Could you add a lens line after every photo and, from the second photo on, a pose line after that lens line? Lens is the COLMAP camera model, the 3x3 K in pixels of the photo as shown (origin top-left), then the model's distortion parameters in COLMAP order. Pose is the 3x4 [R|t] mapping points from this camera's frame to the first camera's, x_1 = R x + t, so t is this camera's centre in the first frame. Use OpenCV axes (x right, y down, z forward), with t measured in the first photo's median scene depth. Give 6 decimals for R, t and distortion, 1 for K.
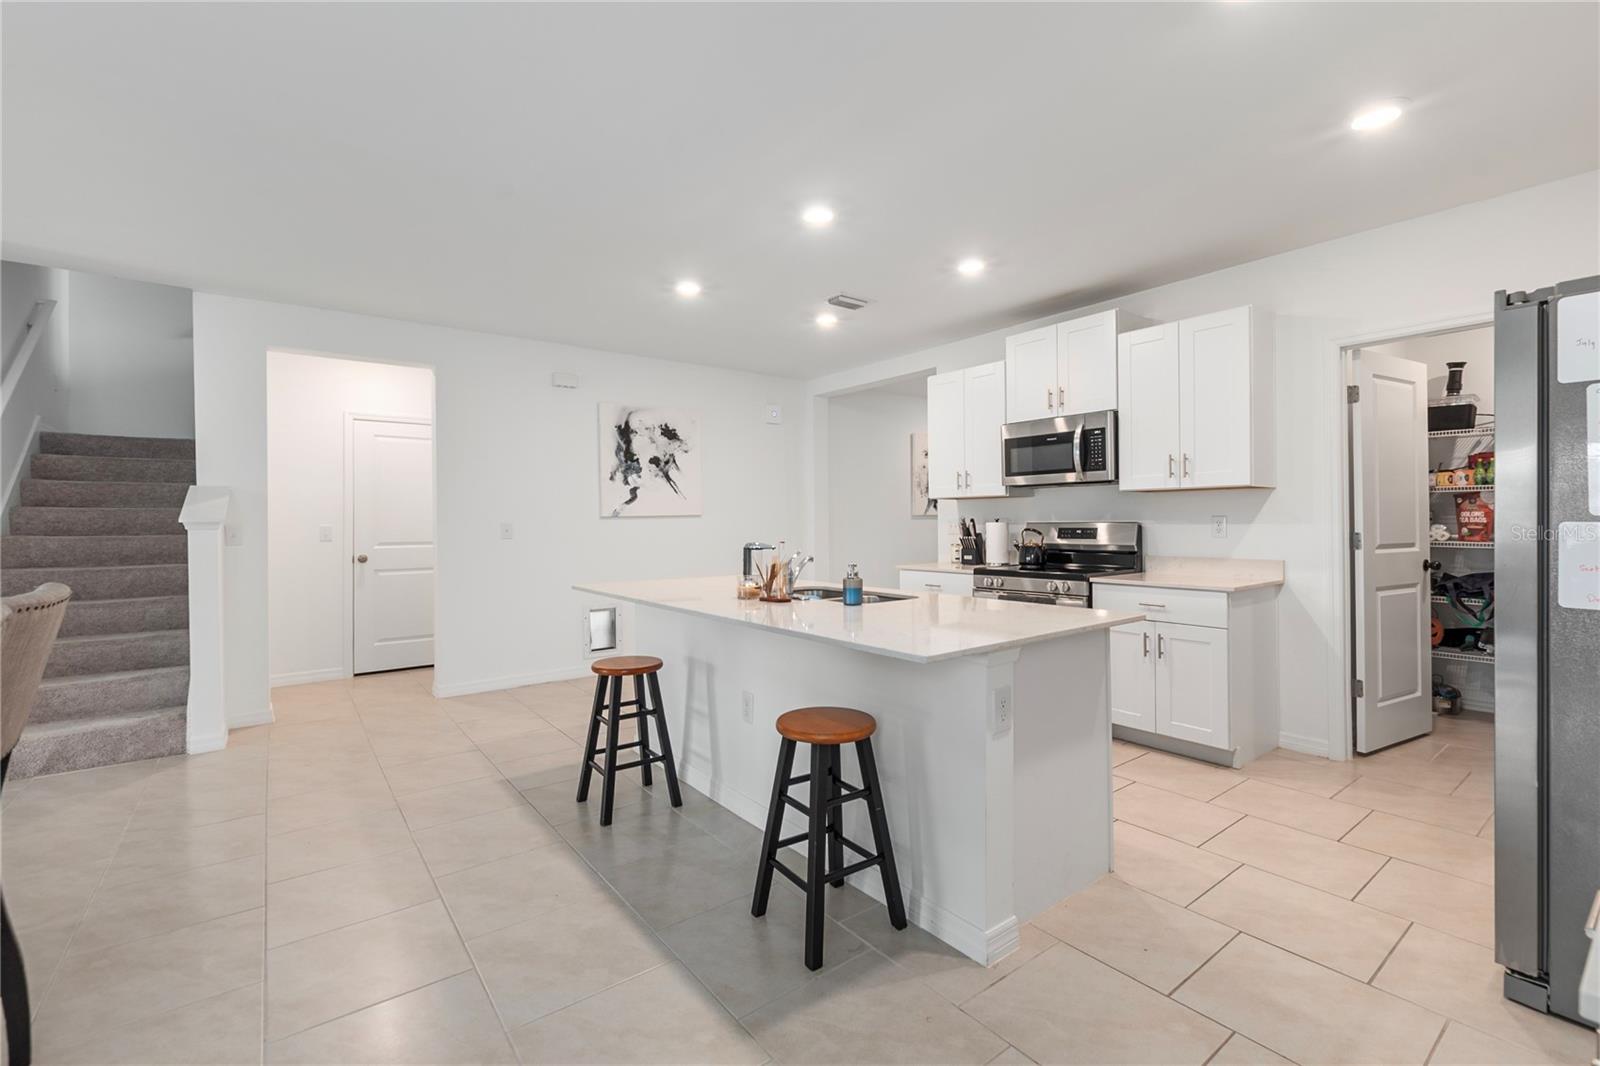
lens RADIAL K [[694.8, 0, 802.4], [0, 694.8, 511.7], [0, 0, 1]] dist [0.007779, 0.000092]
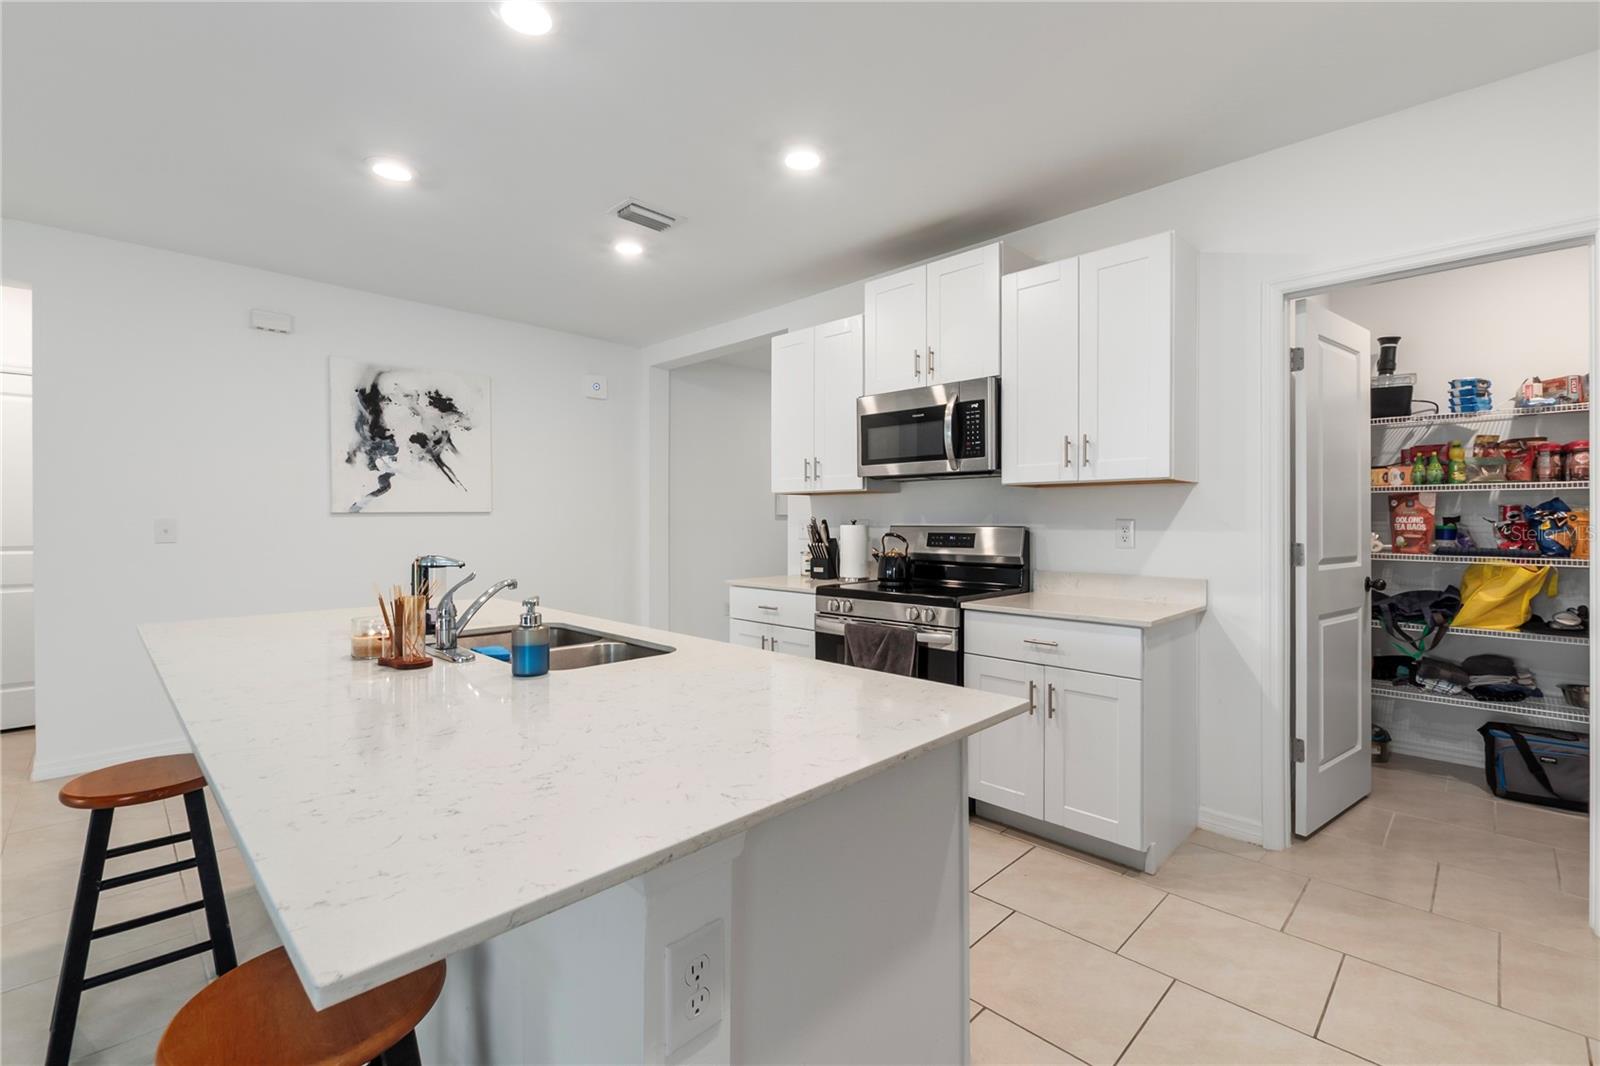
lens RADIAL K [[703.3, 0, 801.2], [0, 703.3, 511.8], [0, 0, 1]] dist [0.011394, -0.000139]
pose [[0.990699, 0.010423, 0.135670, 0.134407], [-0.010583, 0.999944, 0.000461, 0.001075], [-0.135657, -0.001892, 0.990754, 0.268589]]
